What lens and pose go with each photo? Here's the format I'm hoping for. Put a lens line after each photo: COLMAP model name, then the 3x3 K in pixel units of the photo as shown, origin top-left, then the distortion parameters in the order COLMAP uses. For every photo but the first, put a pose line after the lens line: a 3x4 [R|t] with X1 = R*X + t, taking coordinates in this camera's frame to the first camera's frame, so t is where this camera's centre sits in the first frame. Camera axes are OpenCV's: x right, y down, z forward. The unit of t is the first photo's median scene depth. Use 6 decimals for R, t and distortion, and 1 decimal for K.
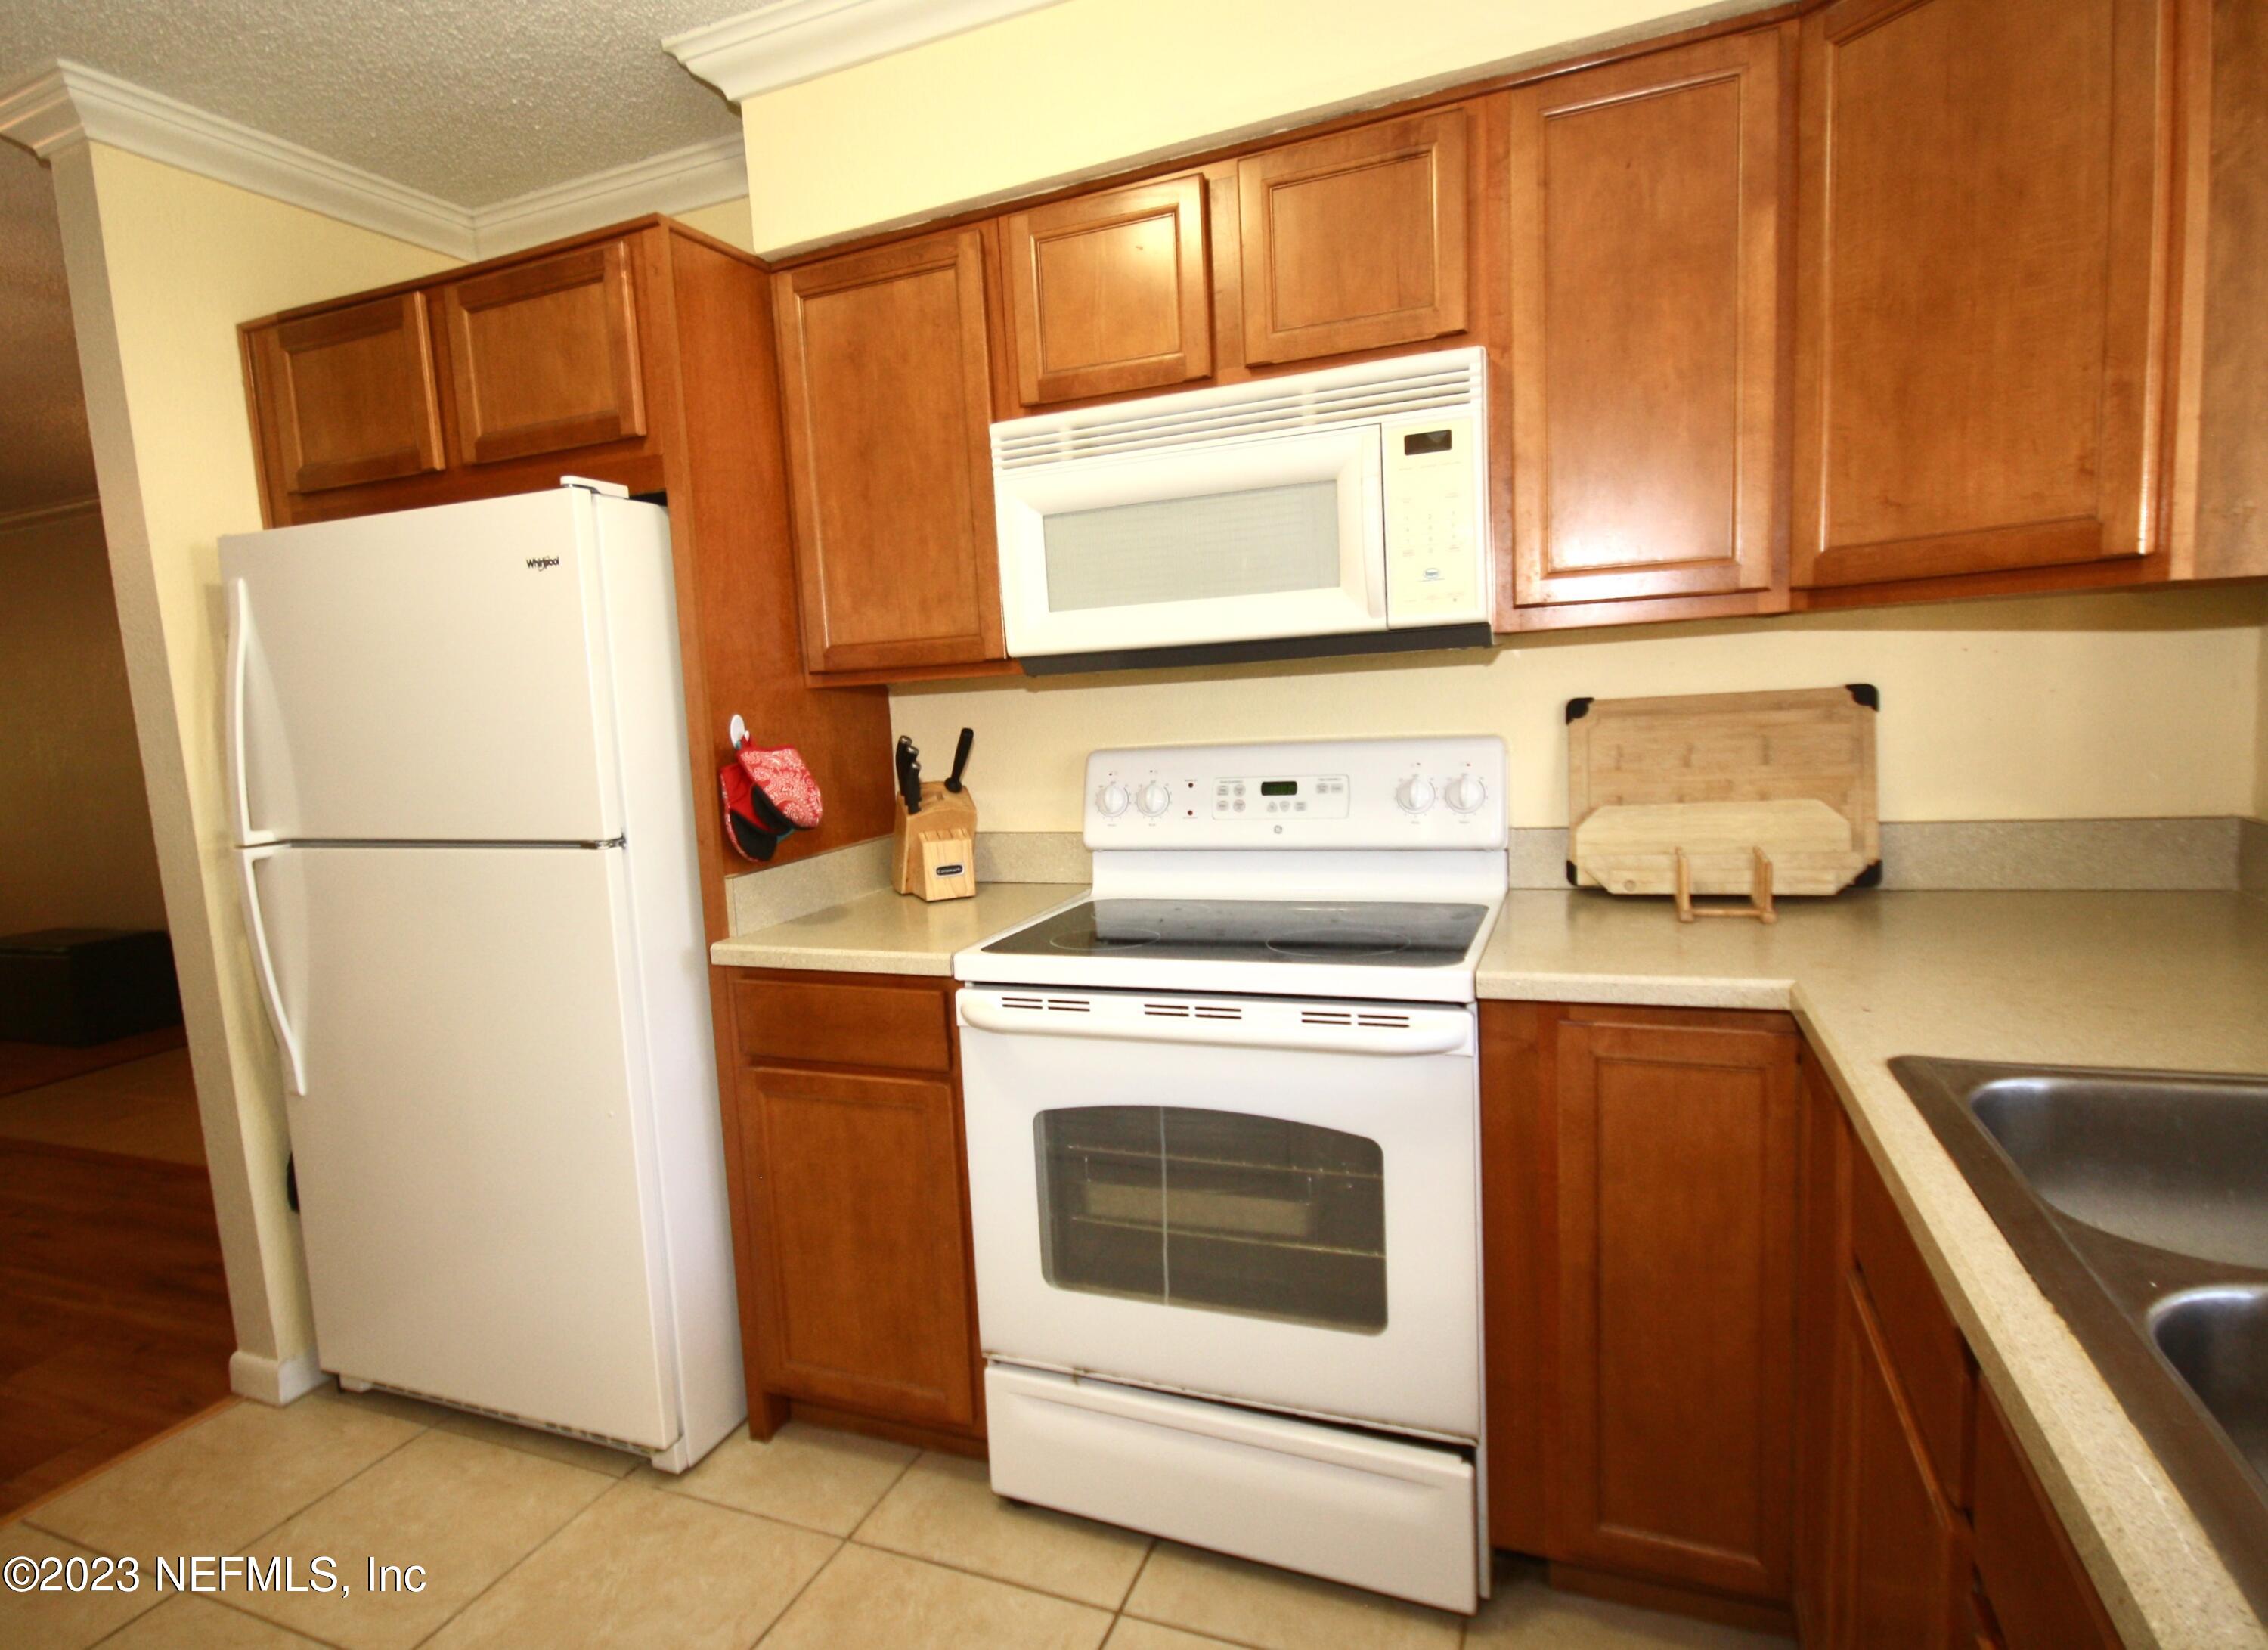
lens RADIAL K [[1182.9, 0, 1134.0], [0, 1182.9, 825.0], [0, 0, 1]] dist [0.000163, -0.000112]
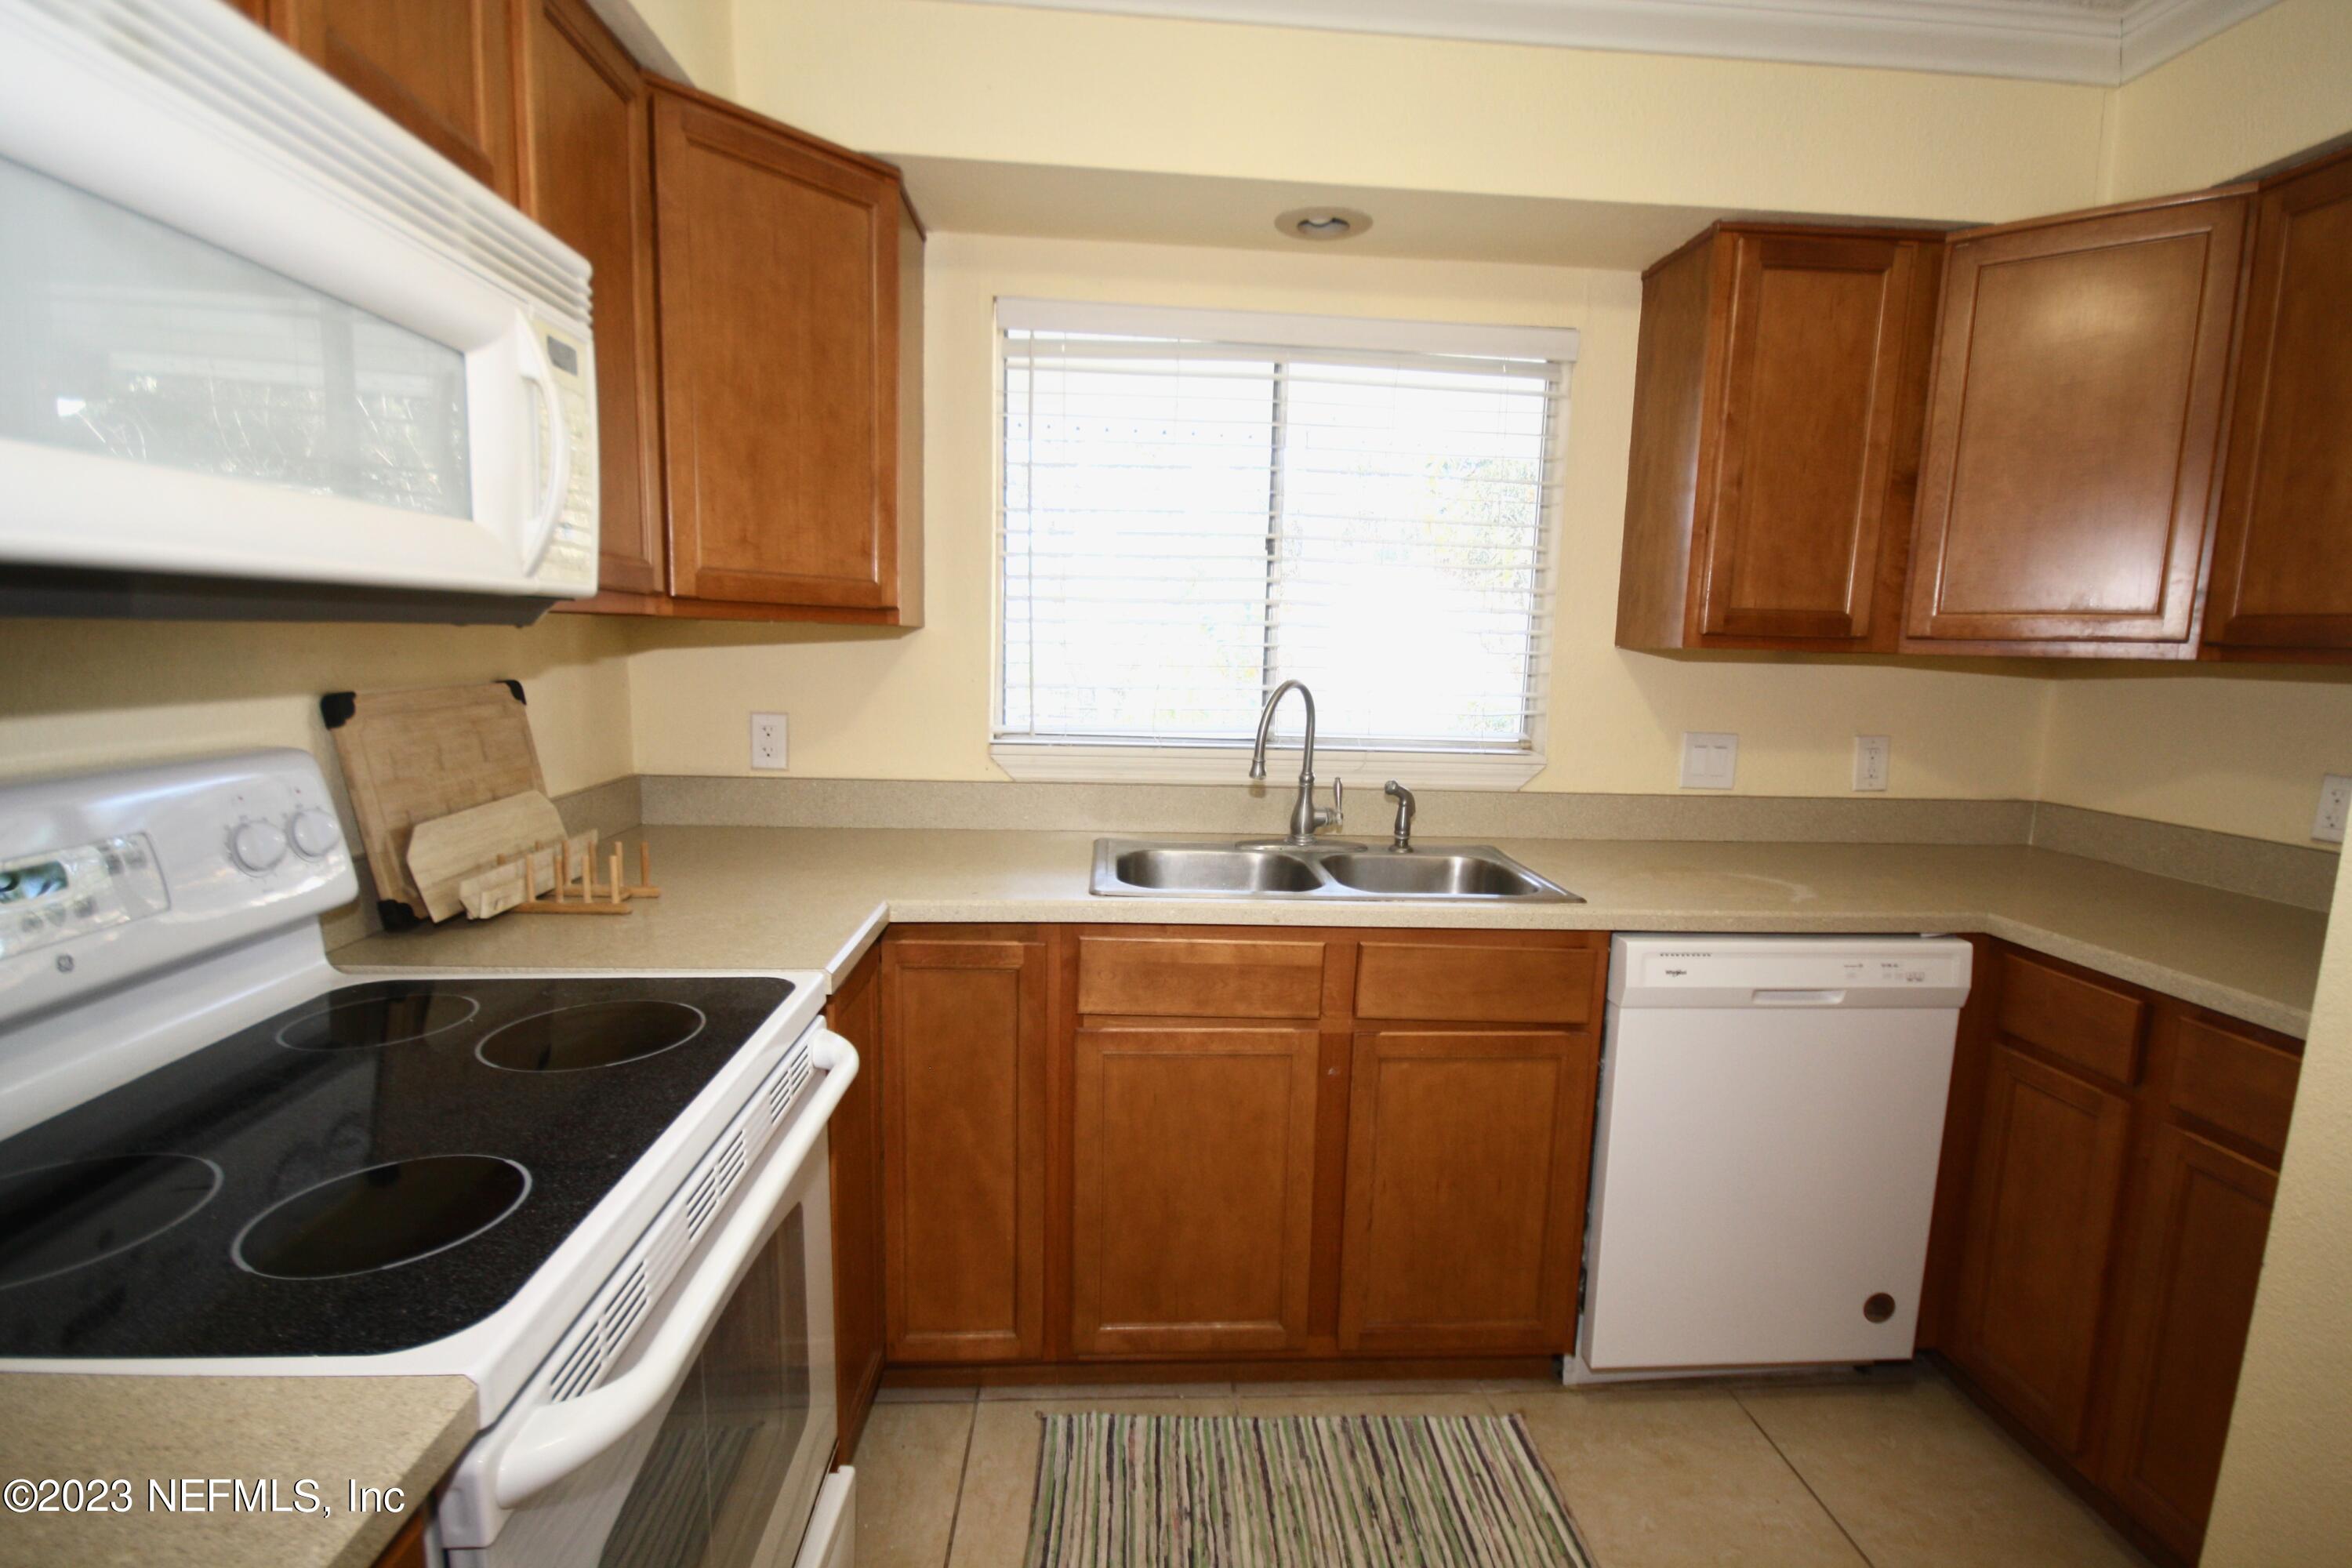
lens RADIAL K [[1102.9, 0, 1191.2], [0, 1102.9, 801.0], [0, 0, 1]] dist [0.002760, 0.000850]
pose [[-0.434368, -0.084261, 0.896786, -0.657403], [0.103627, 0.984329, 0.142680, -0.108566], [-0.894755, 0.154907, -0.418829, 1.067162]]
